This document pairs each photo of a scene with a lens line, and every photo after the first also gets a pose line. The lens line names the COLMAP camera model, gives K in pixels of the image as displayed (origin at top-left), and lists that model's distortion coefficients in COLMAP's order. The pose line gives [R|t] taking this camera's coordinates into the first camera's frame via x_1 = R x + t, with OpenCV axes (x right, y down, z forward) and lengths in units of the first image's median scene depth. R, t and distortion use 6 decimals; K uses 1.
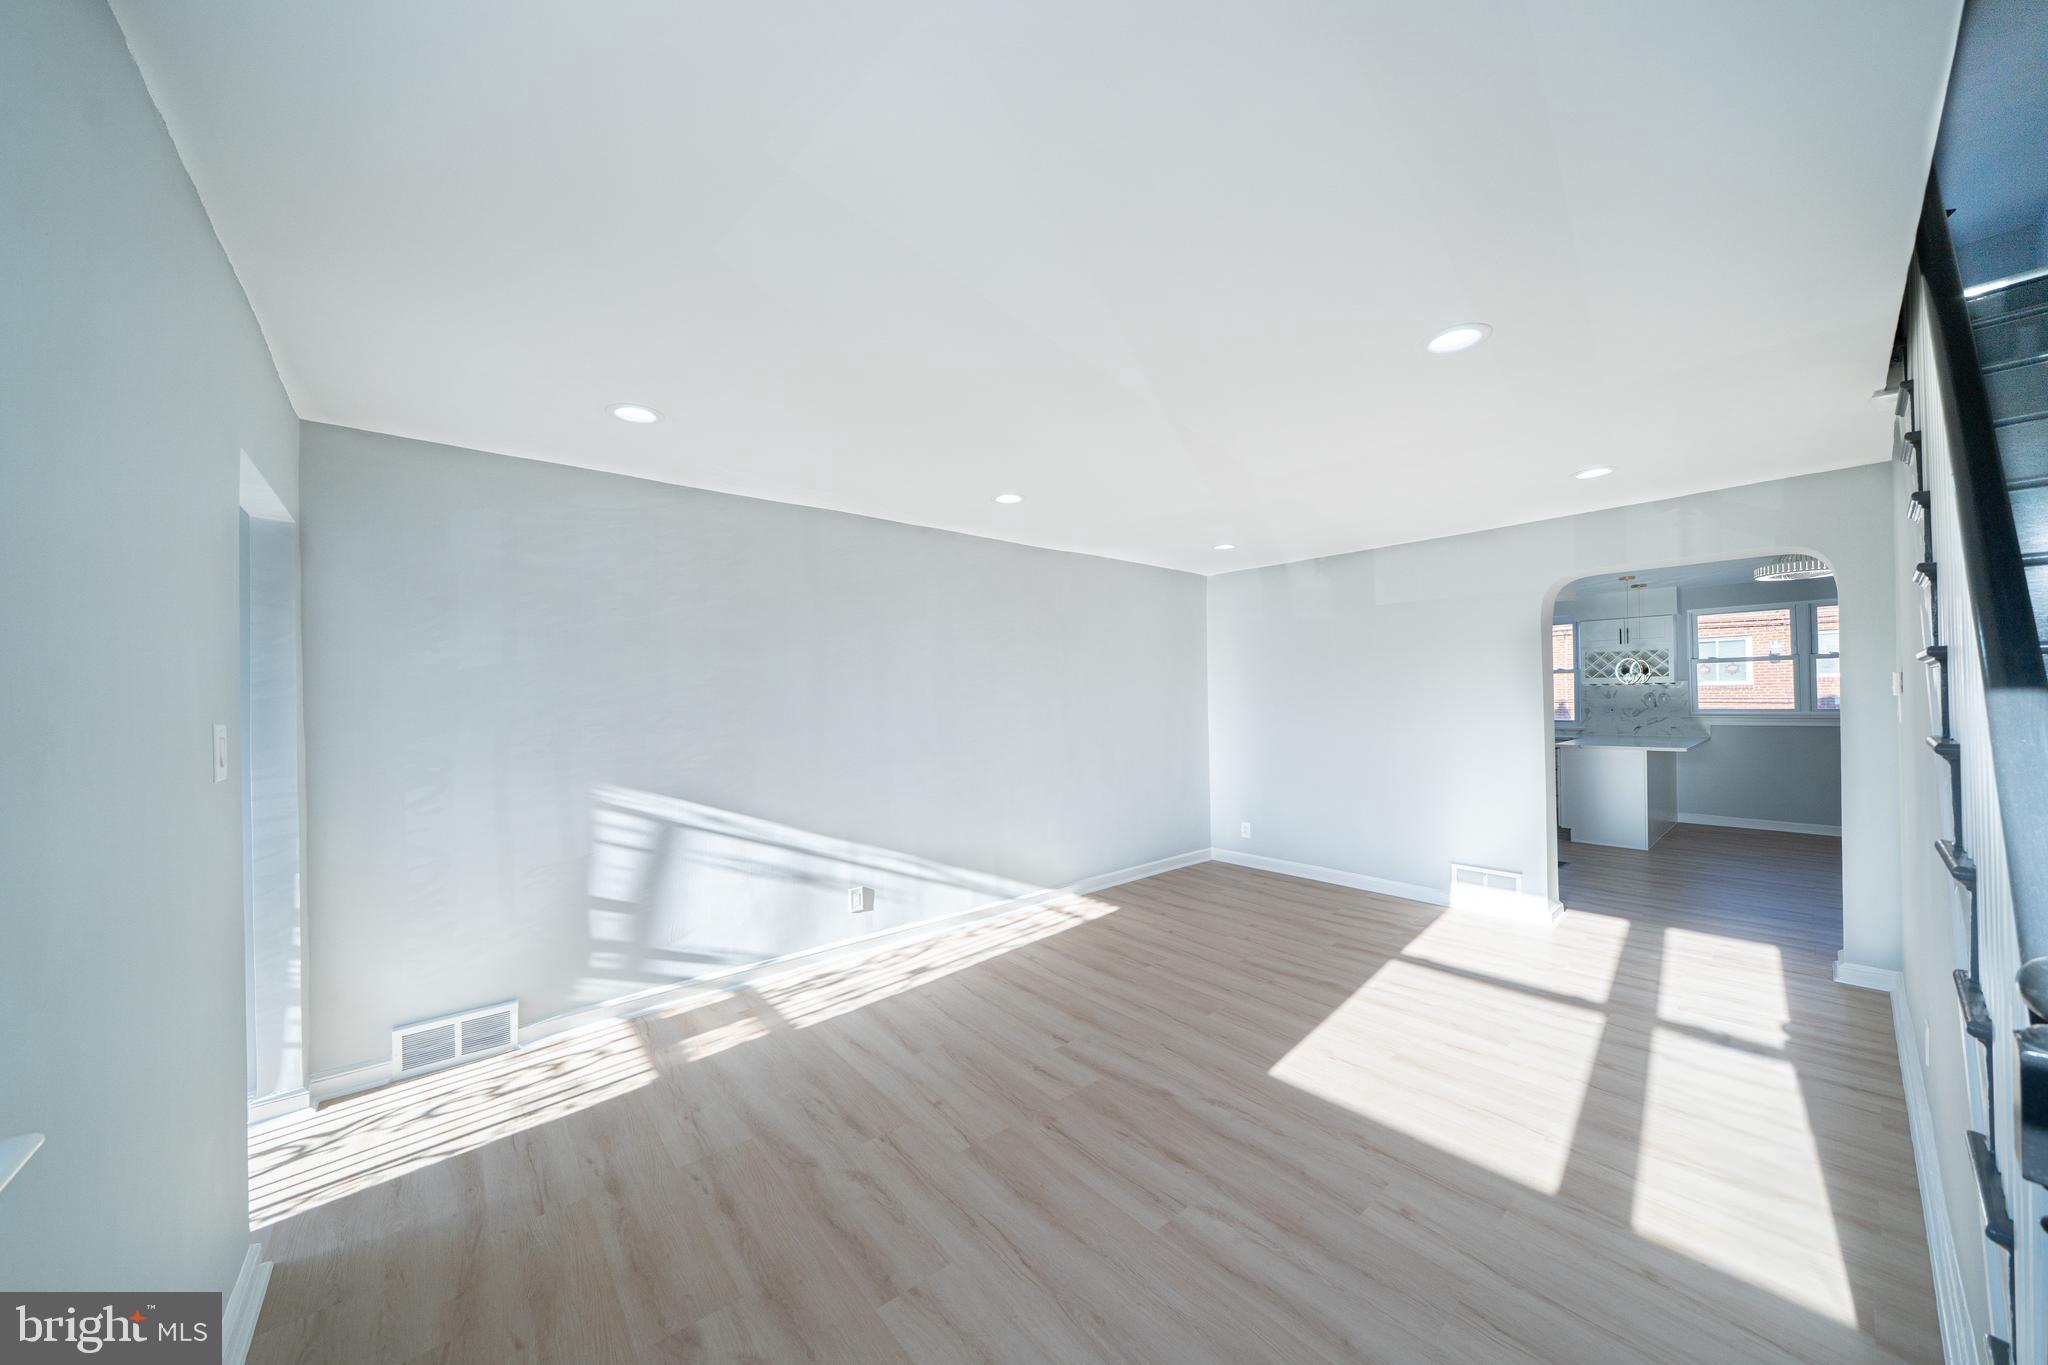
lens RADIAL K [[691.2, 0, 1026.2], [0, 691.2, 694.2], [0, 0, 1]] dist [-0.002508, -0.000101]
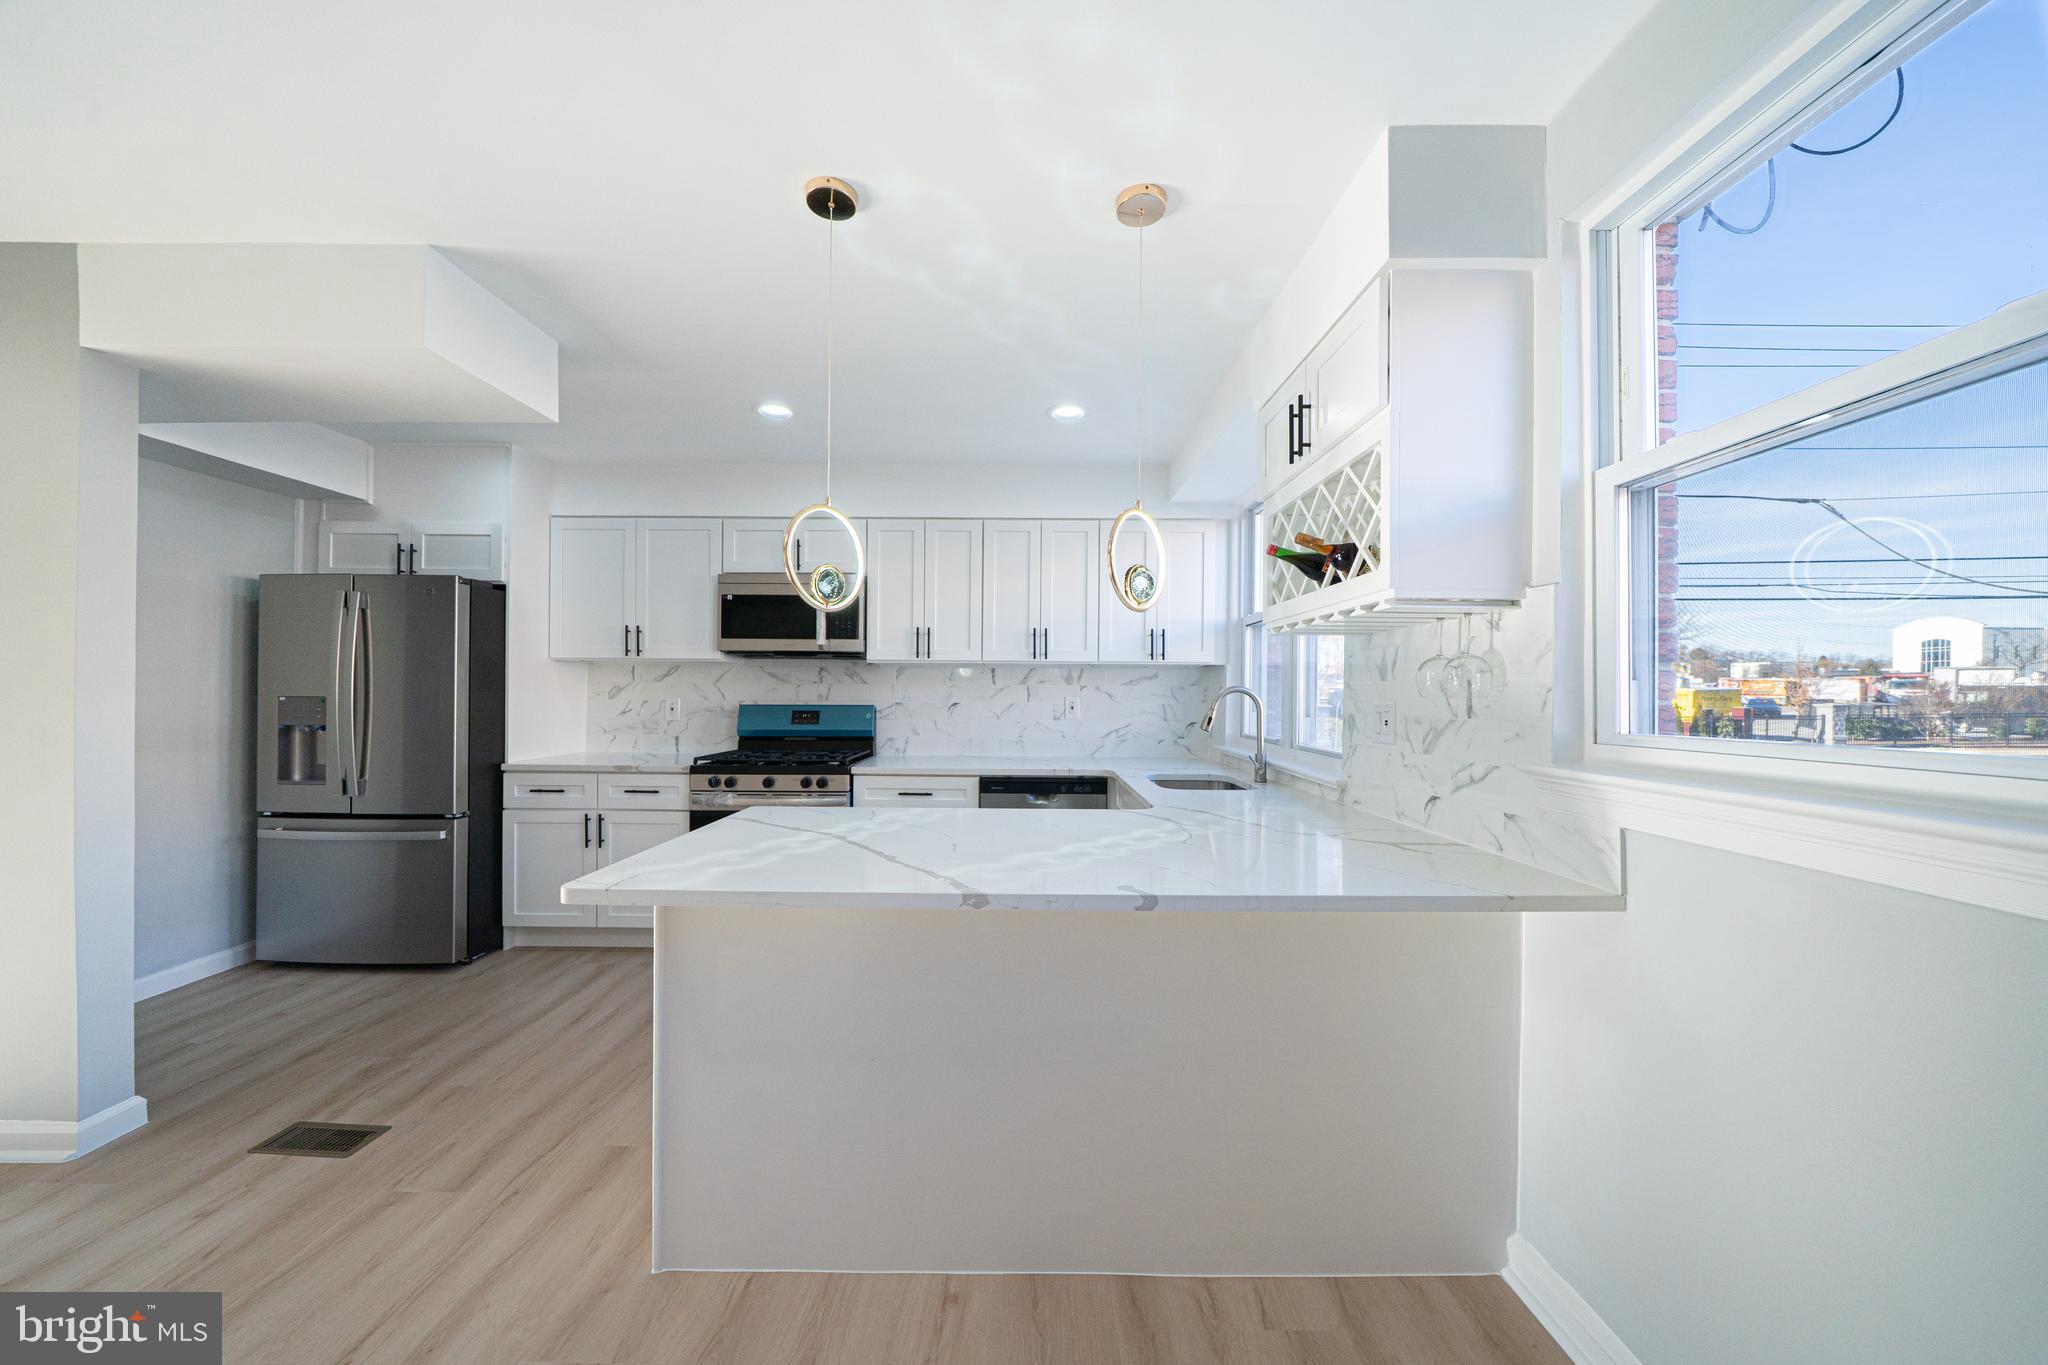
lens RADIAL K [[695.7, 0, 1014.5], [0, 695.7, 691.8], [0, 0, 1]] dist [-0.007992, 0.000275]
pose [[0.754035, 0.018764, -0.656566, 1.063484], [-0.016967, 0.999815, 0.009088, 0.012654], [0.656615, 0.004287, 0.754214, 0.823931]]
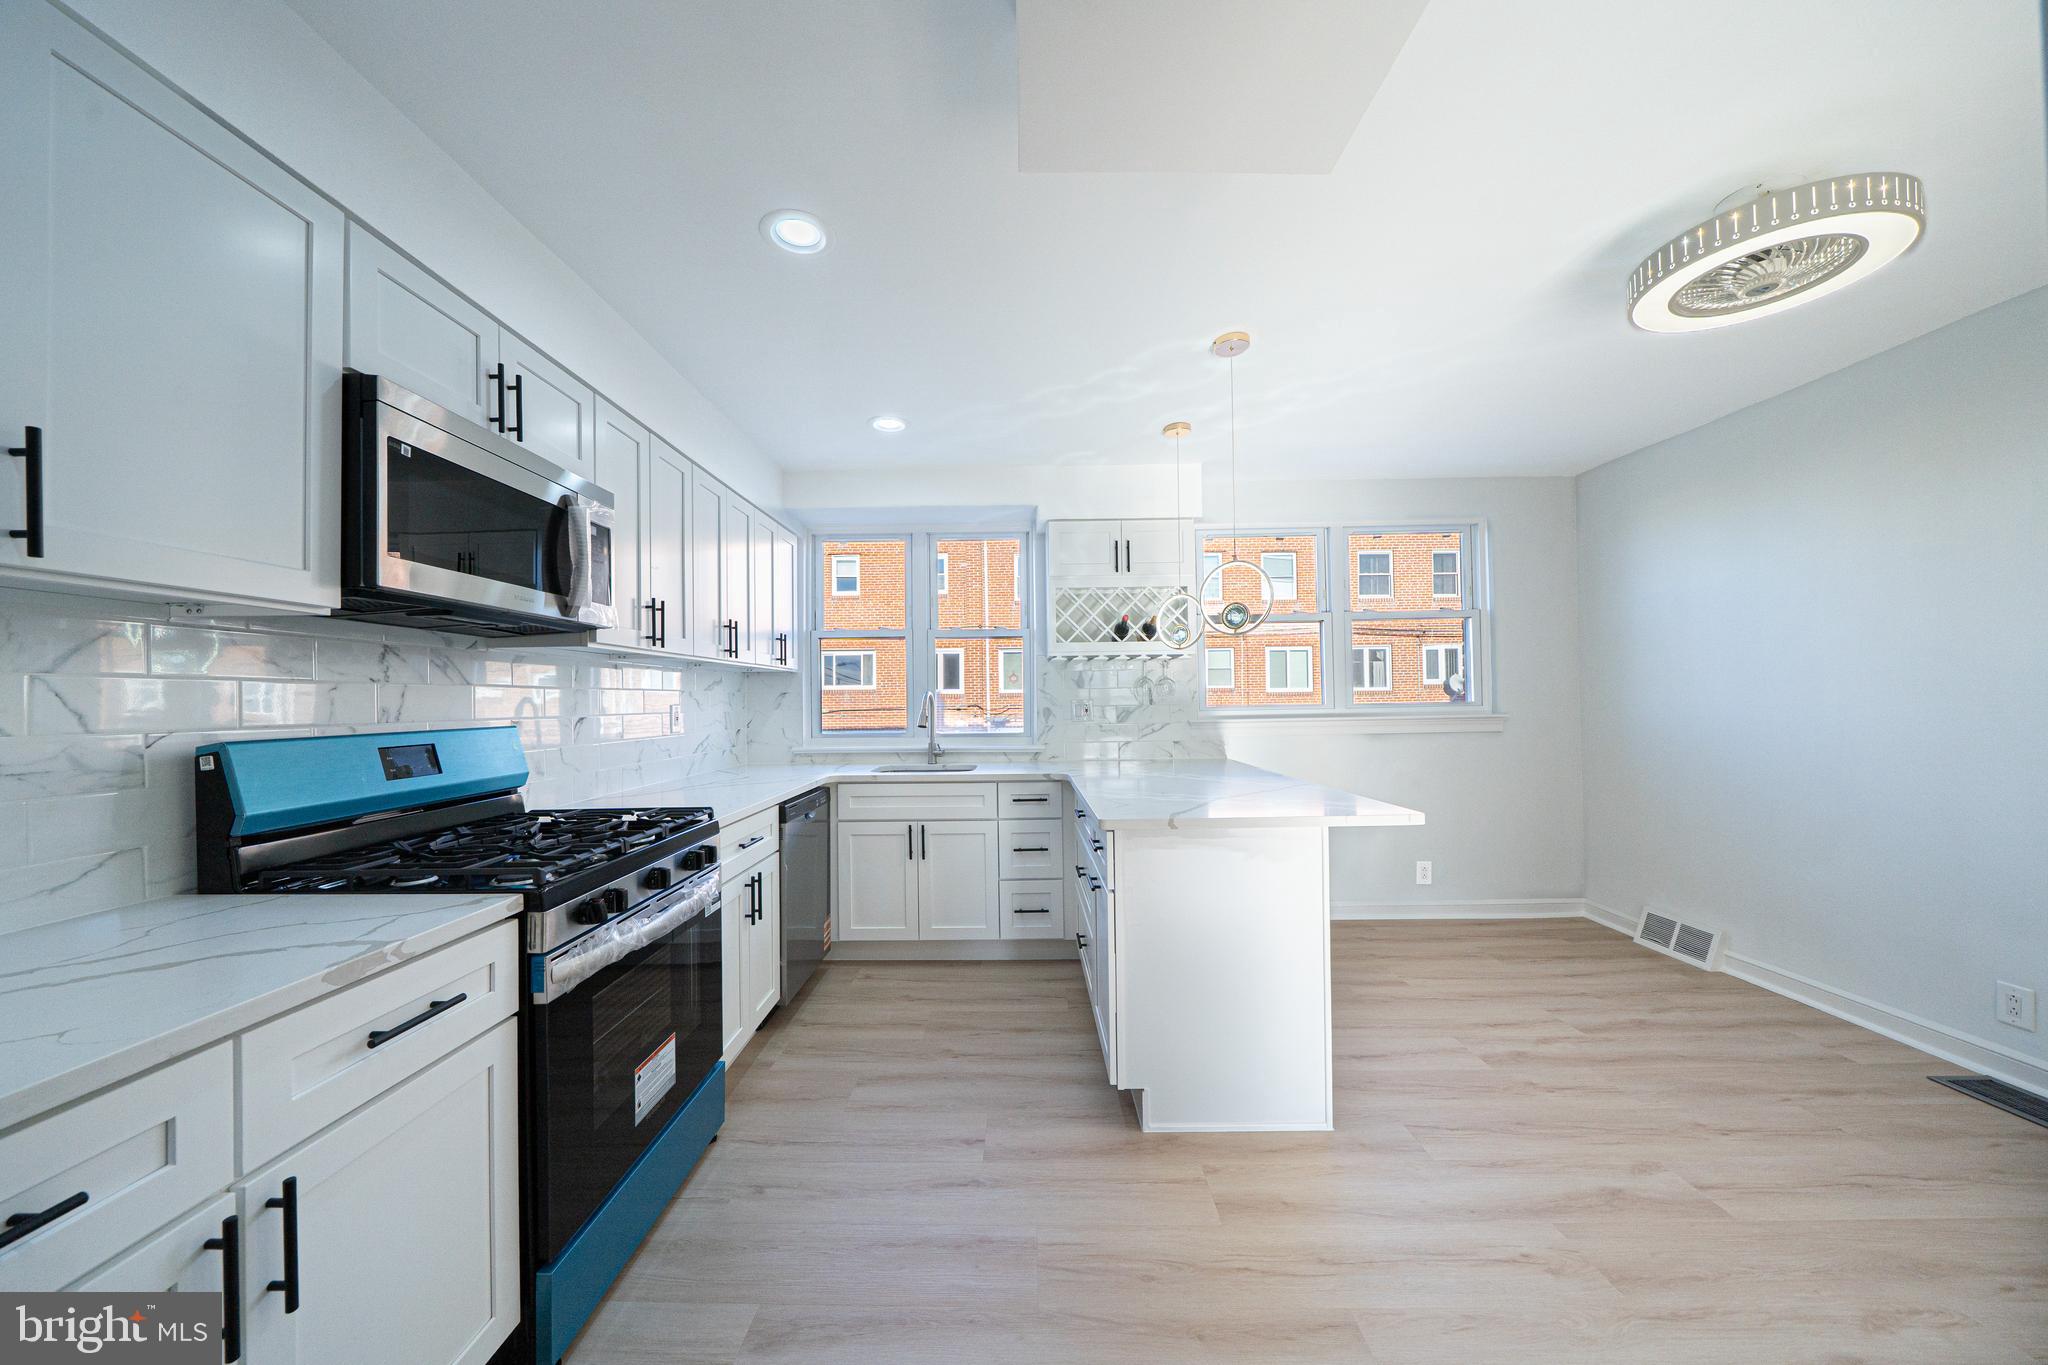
lens RADIAL K [[695.7, 0, 1014.7], [0, 695.7, 693.0], [0, 0, 1]] dist [-0.007992, 0.000275]
pose [[0.661984, 0.013134, 0.749403, 0.507121], [0.002503, 0.999802, -0.019733, 0.023174], [-0.749514, 0.014939, 0.661820, 0.819398]]
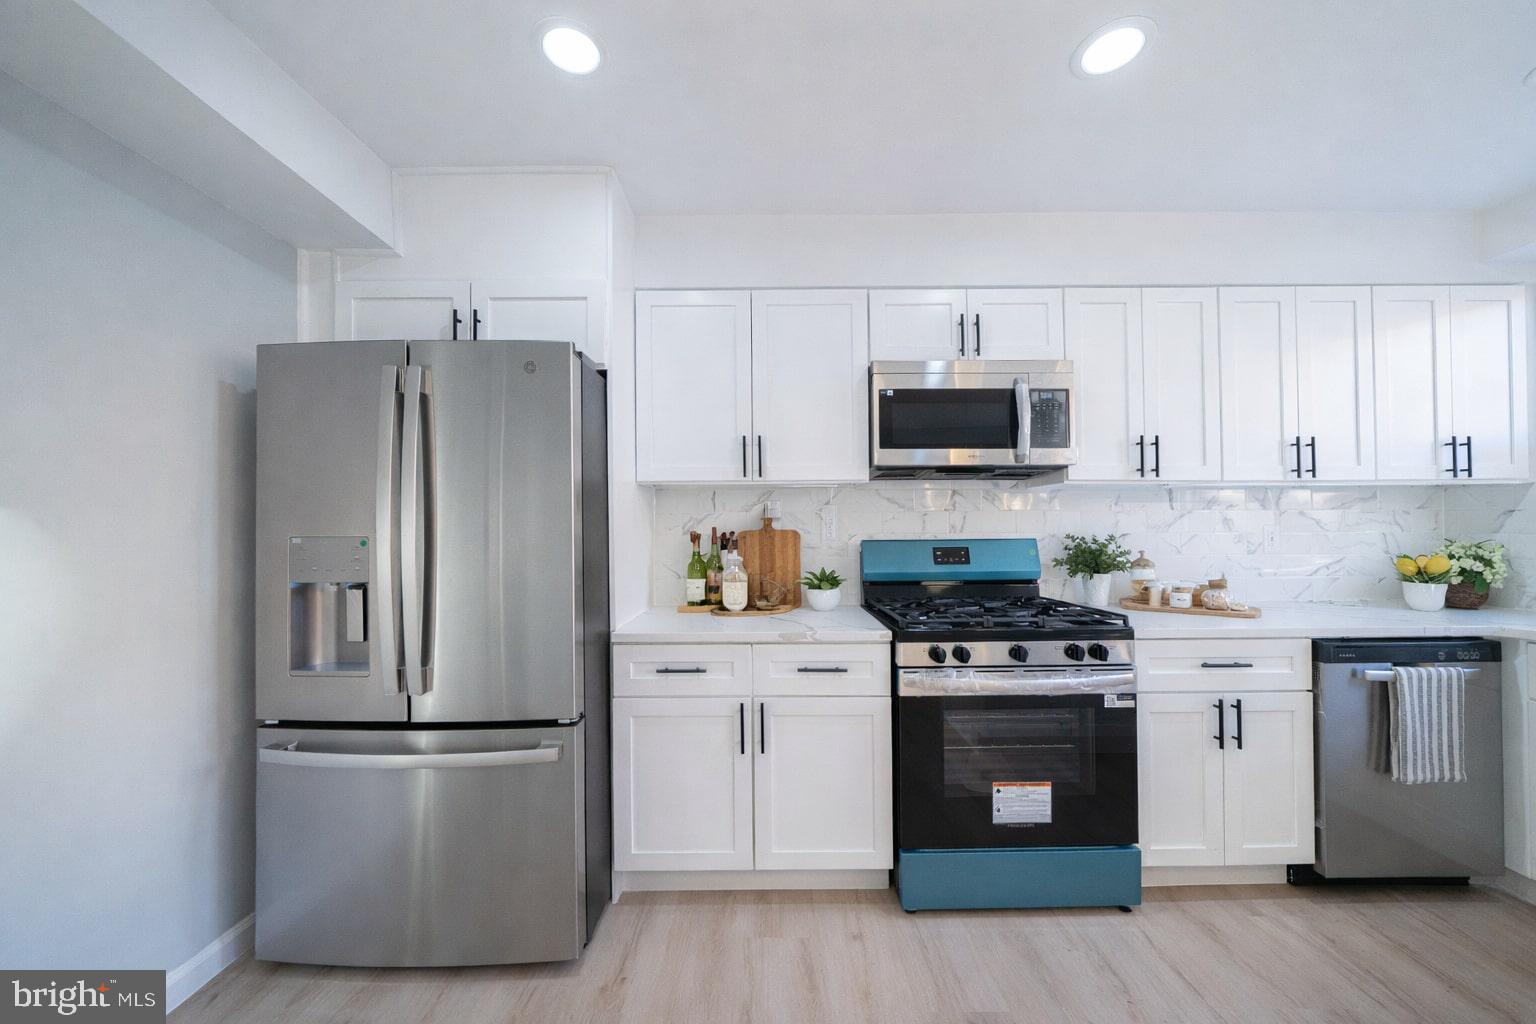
lens RADIAL K [[522.6, 0, 764.8], [0, 522.6, 531.6], [0, 0, 1]] dist [-0.006773, -0.000215]
pose [[0.754248, 0.000247, -0.656590, 0.680905], [0.000295, 1.000000, 0.000715, 0.026352], [0.656590, -0.000733, 0.754248, 0.814952]]
